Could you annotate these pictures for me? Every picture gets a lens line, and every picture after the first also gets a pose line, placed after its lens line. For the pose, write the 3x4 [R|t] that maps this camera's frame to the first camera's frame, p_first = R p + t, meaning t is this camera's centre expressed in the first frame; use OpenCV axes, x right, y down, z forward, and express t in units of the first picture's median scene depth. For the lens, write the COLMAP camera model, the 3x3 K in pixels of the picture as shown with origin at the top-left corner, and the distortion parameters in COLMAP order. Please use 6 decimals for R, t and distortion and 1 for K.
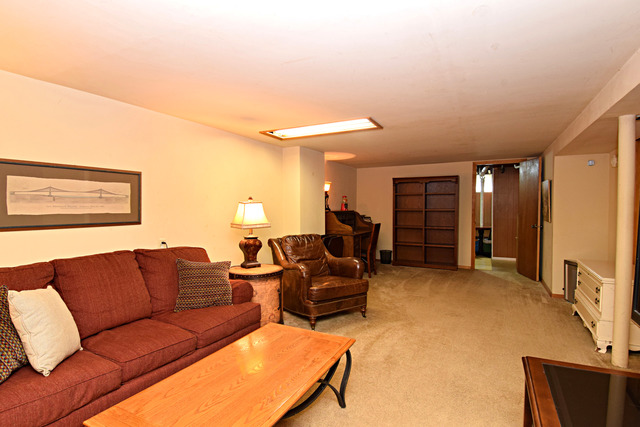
lens RADIAL K [[332.0, 0, 316.2], [0, 332.0, 214.9], [0, 0, 1]] dist [0.017399, -0.000307]
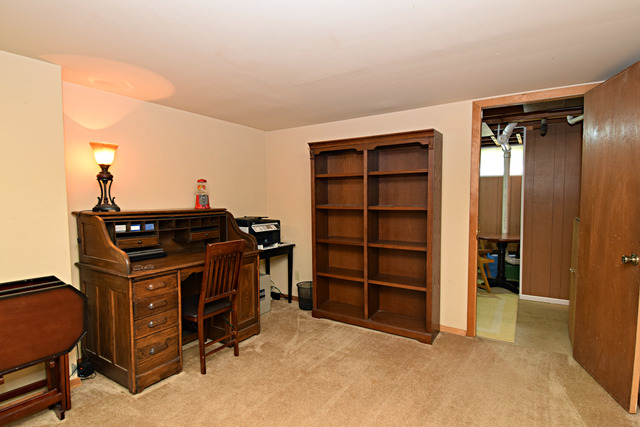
lens RADIAL K [[332.0, 0, 316.2], [0, 332.0, 214.9], [0, 0, 1]] dist [0.017399, -0.000307]
pose [[0.996317, 0.005564, -0.085560, 0.273904], [-0.003047, 0.999559, 0.029524, -0.018936], [0.085686, -0.029154, 0.995895, 0.487943]]
